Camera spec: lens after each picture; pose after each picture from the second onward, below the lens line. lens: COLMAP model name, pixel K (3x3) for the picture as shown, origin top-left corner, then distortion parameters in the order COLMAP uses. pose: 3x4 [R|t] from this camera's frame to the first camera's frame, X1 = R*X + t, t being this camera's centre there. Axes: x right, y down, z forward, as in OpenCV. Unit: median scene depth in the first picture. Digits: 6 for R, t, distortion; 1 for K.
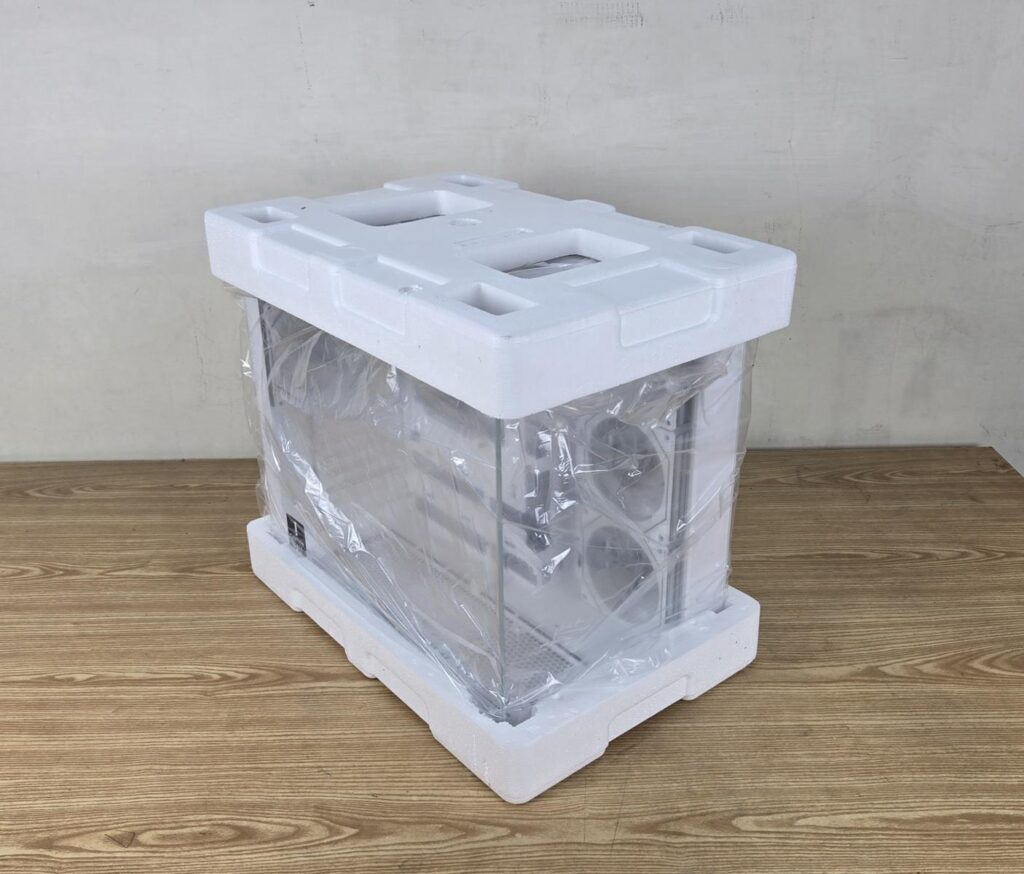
lens RADIAL K [[1065.1, 0, 512.0], [0, 1065.1, 437.0], [0, 0, 1]] dist [0.074466, -0.041105]
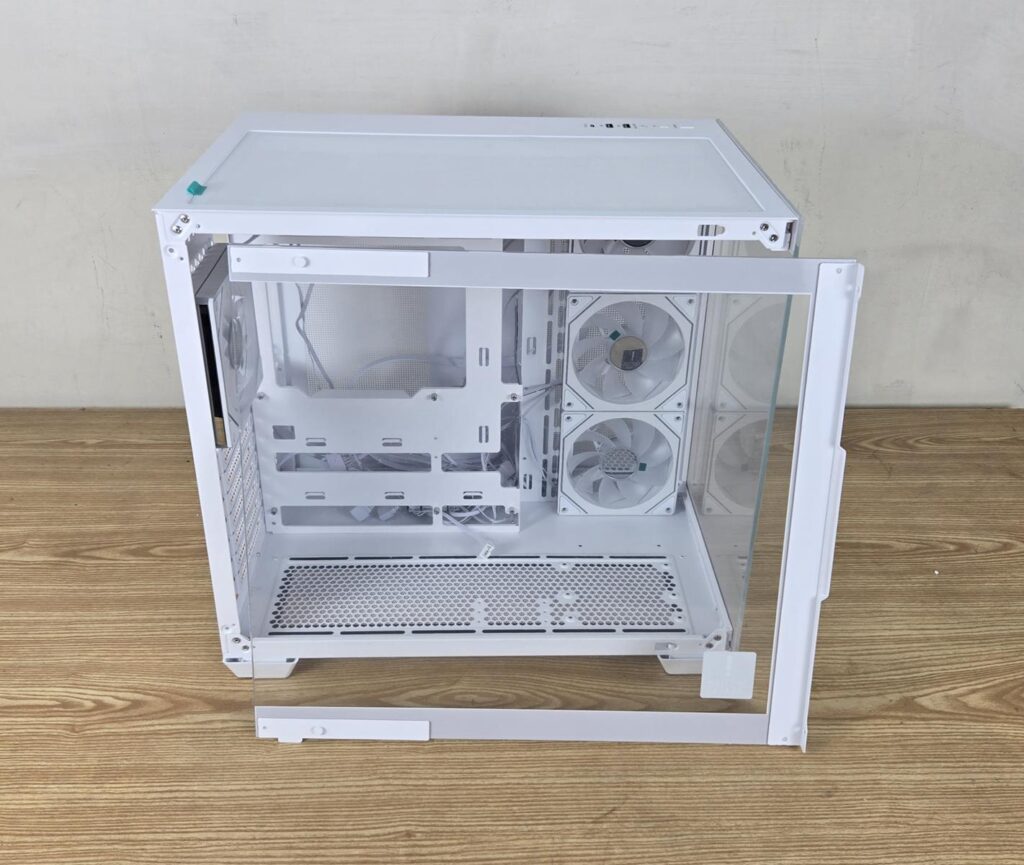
lens RADIAL K [[1051.6, 0, 519.7], [0, 1051.6, 427.2], [0, 0, 1]] dist [0.080937, -0.094243]
pose [[0.999398, 0.016174, 0.030684, 0.014153], [-0.018338, 0.997264, 0.071607, -0.042336], [-0.029442, -0.072127, 0.996961, 0.220343]]
